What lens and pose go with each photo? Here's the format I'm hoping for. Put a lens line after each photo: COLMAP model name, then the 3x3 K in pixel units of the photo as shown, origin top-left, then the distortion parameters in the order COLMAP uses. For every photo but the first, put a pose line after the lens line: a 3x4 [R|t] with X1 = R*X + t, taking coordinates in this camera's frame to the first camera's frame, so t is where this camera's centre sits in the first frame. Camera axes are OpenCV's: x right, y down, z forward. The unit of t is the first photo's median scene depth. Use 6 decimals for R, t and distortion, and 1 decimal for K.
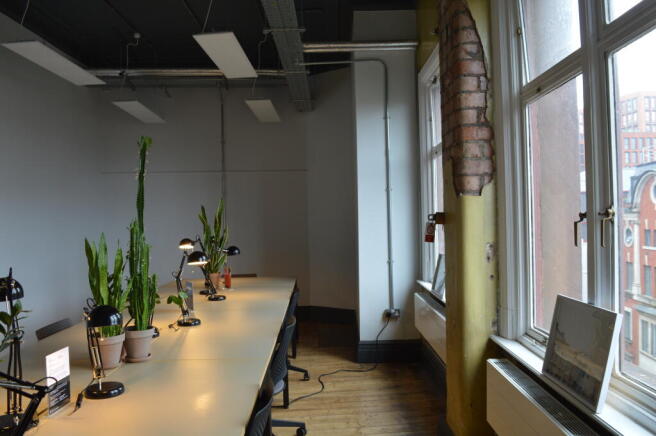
lens RADIAL K [[548.2, 0, 328.0], [0, 548.2, 218.0], [0, 0, 1]] dist [-0.084663, 0.012678]
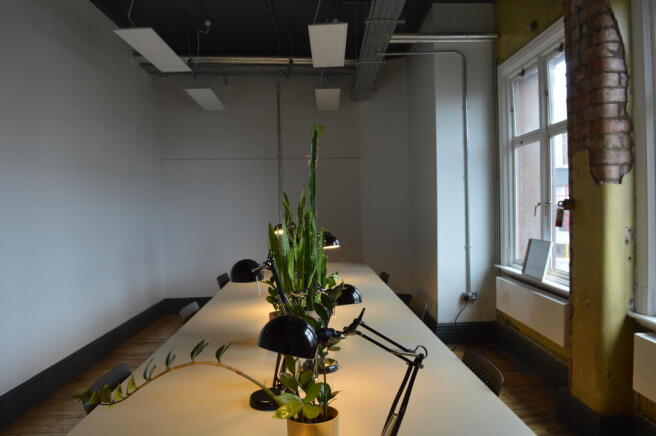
lens RADIAL K [[548.2, 0, 328.0], [0, 548.2, 218.0], [0, 0, 1]] dist [-0.084663, 0.012678]
pose [[0.999697, 0.002084, 0.024510, -0.296692], [-0.002621, 0.999757, 0.021895, 0.004885], [-0.024458, -0.021952, 0.999460, -0.045445]]
